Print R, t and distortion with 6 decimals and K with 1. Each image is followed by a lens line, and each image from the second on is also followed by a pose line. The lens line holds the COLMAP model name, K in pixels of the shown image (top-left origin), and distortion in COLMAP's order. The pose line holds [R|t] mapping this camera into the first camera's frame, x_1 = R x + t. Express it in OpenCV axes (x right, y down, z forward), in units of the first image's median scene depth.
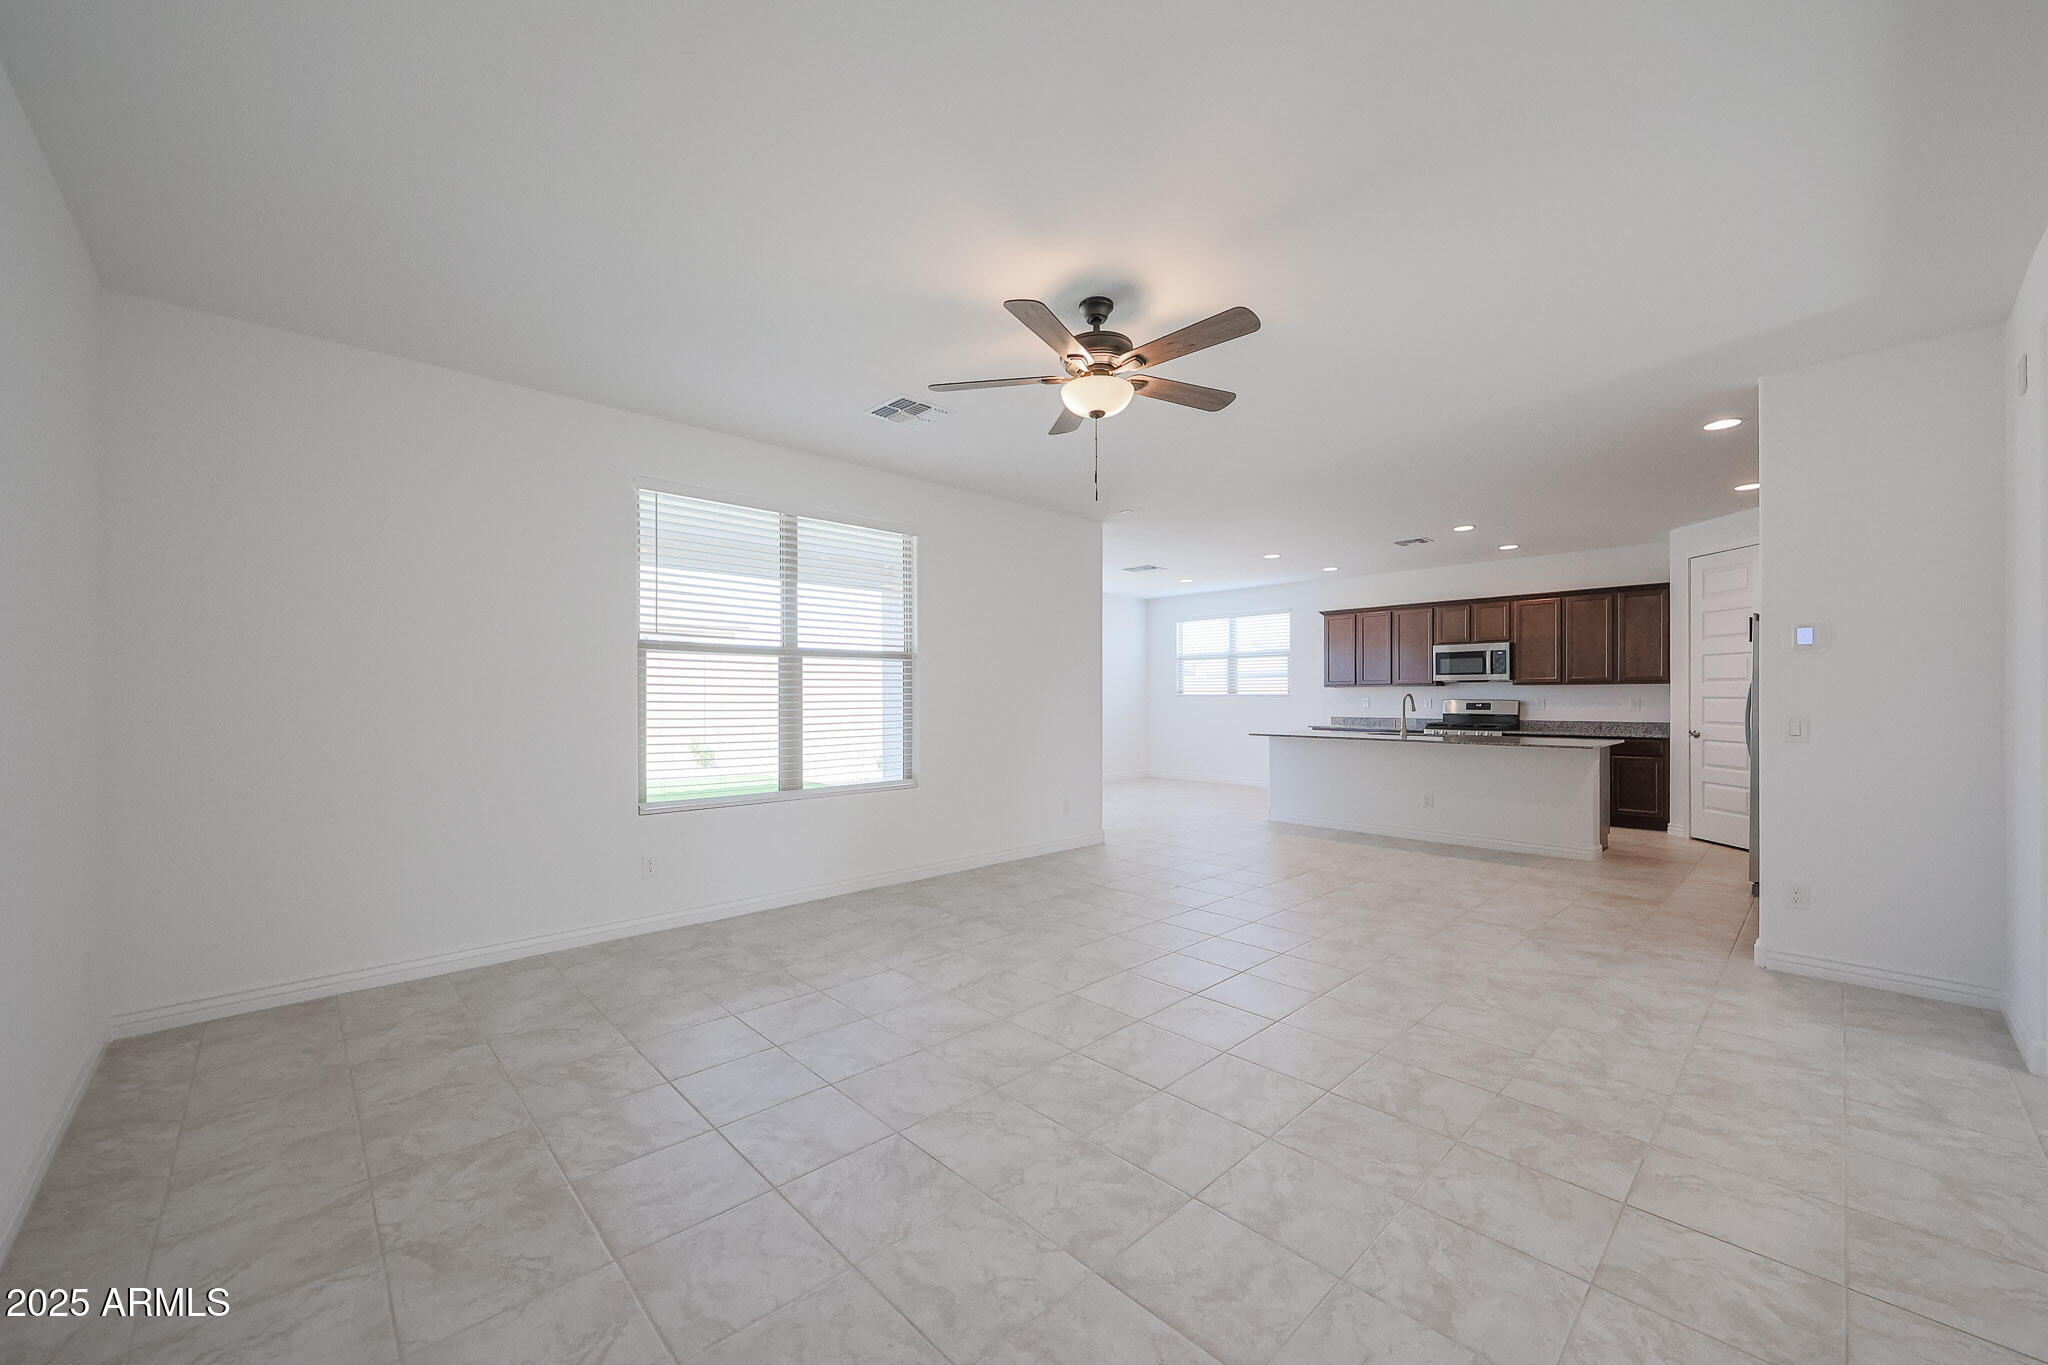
lens RADIAL K [[788.4, 0, 1004.4], [0, 788.4, 699.2], [0, 0, 1]] dist [-0.000485, 0.000033]
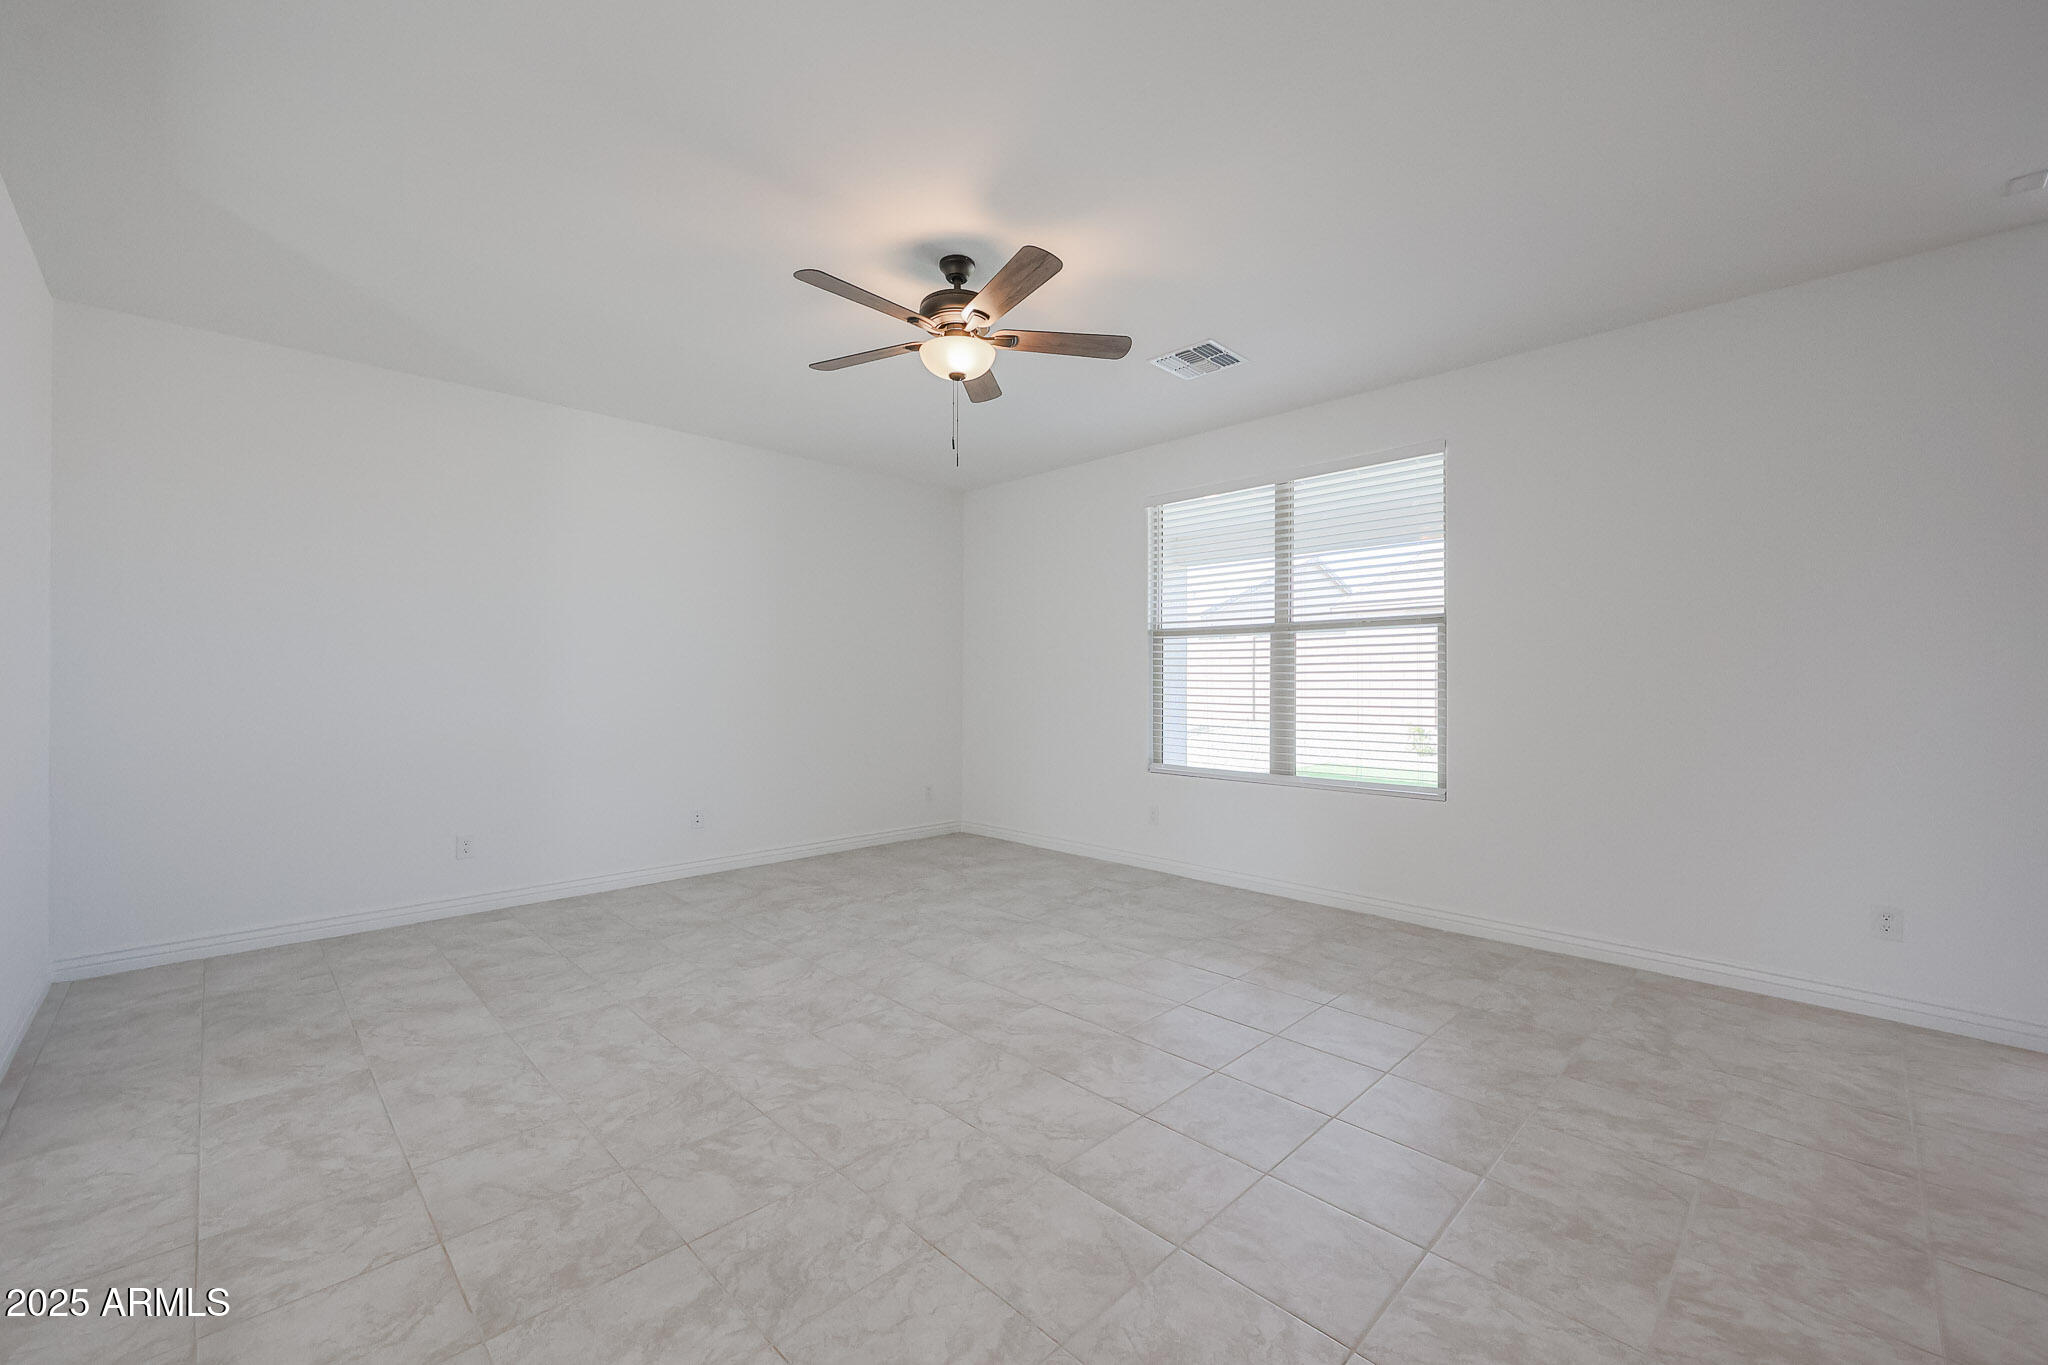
lens RADIAL K [[804.4, 0, 1001.5], [0, 804.4, 682.0], [0, 0, 1]] dist [0.001238, 0.000279]
pose [[0.021017, 0.001371, -0.999778, 0.966702], [-0.006436, 0.999979, 0.001236, 0.008082], [0.999758, 0.006409, 0.021026, 0.912928]]
